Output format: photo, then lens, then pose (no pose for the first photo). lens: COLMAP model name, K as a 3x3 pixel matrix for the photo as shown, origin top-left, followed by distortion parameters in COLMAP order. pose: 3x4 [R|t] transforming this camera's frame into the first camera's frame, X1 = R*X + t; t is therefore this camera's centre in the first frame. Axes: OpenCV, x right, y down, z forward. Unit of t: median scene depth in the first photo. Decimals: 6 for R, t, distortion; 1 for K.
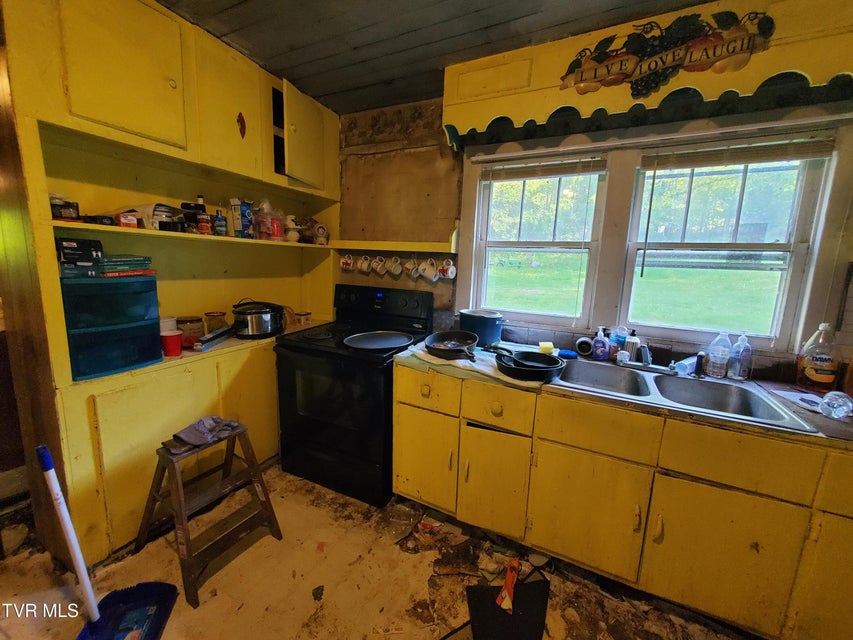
lens RADIAL K [[337.4, 0, 425.1], [0, 337.4, 315.4], [0, 0, 1]] dist [0.000563, -0.000420]
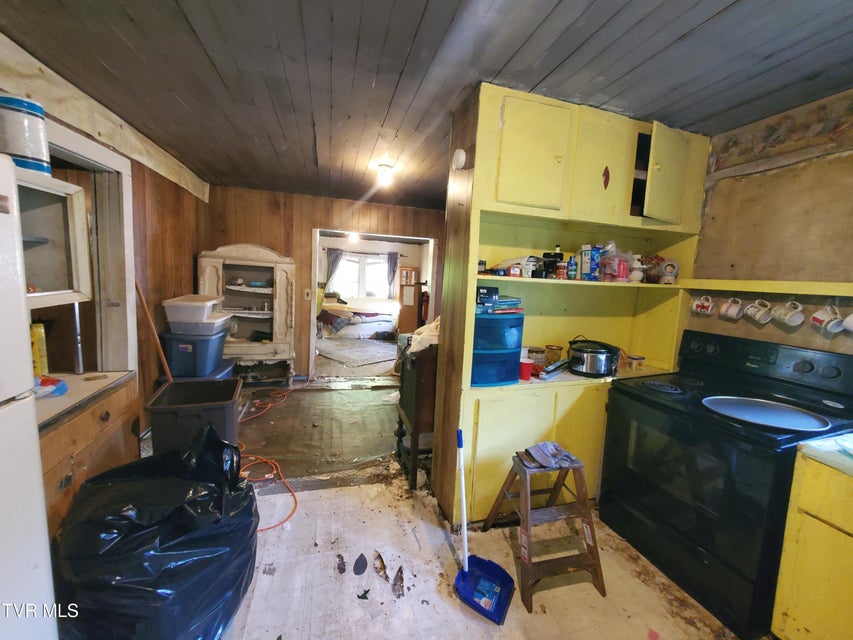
lens RADIAL K [[337.4, 0, 425.1], [0, 337.4, 315.4], [0, 0, 1]] dist [0.000563, -0.000420]
pose [[0.679765, 0.067149, -0.730350, -0.111492], [-0.129711, 0.991110, -0.029603, -0.022314], [0.721869, 0.114857, 0.682432, -0.087620]]
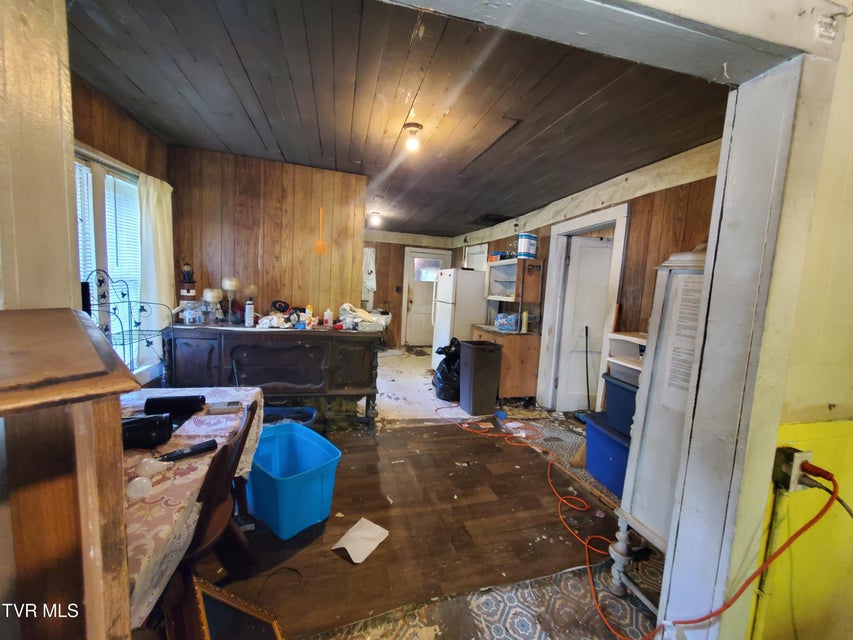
lens RADIAL K [[337.4, 0, 425.1], [0, 337.4, 315.4], [0, 0, 1]] dist [0.000563, -0.000420]
pose [[-0.658121, -0.148136, 0.738195, -2.846645], [0.031890, 0.974089, 0.223904, -0.444218], [-0.752236, 0.170897, -0.636345, 1.894522]]
